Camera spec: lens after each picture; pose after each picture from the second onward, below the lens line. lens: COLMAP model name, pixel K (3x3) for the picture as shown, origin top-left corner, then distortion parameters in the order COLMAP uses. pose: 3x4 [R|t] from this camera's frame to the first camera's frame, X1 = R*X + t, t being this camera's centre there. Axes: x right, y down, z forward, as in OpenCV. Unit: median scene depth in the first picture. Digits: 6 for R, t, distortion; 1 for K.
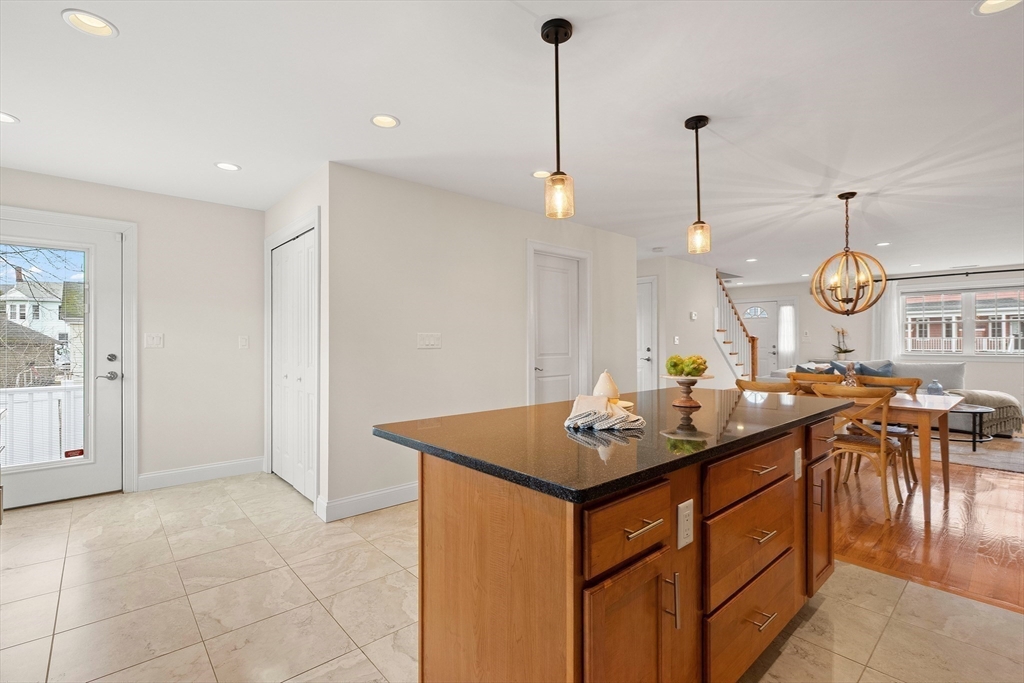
lens RADIAL K [[462.8, 0, 512.7], [0, 462.8, 338.0], [0, 0, 1]] dist [-0.000791, 0.000129]
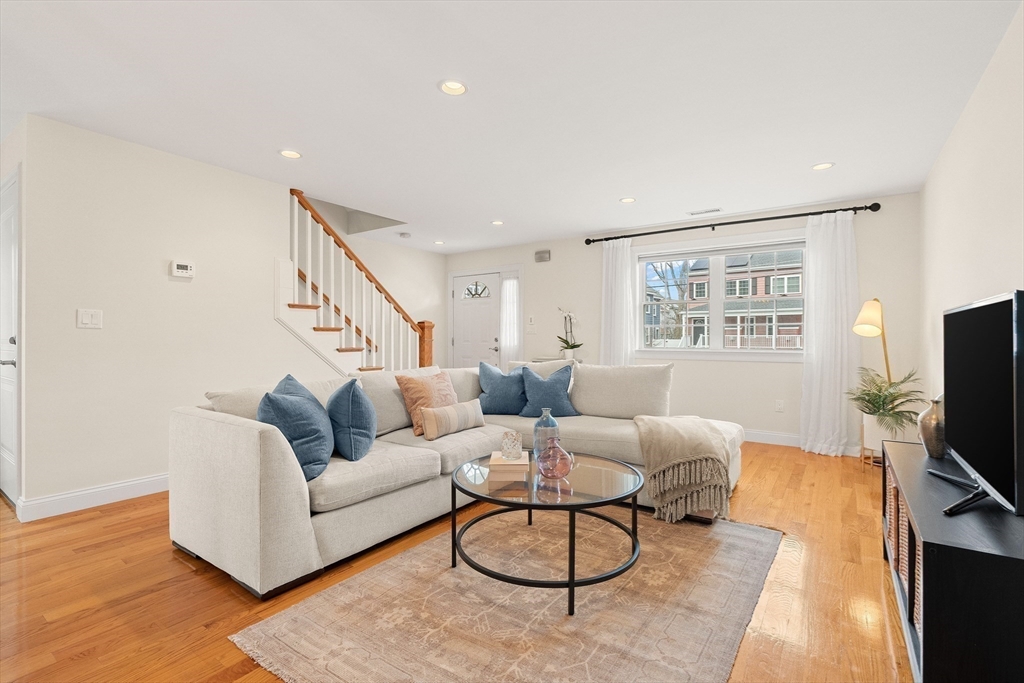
lens RADIAL K [[466.7, 0, 516.6], [0, 466.7, 336.1], [0, 0, 1]] dist [-0.004282, -0.000436]
pose [[0.973188, 0.003950, 0.229976, 1.155882], [-0.003914, 0.999992, -0.000611, 0.035995], [-0.229976, -0.000305, 0.973196, 0.867670]]
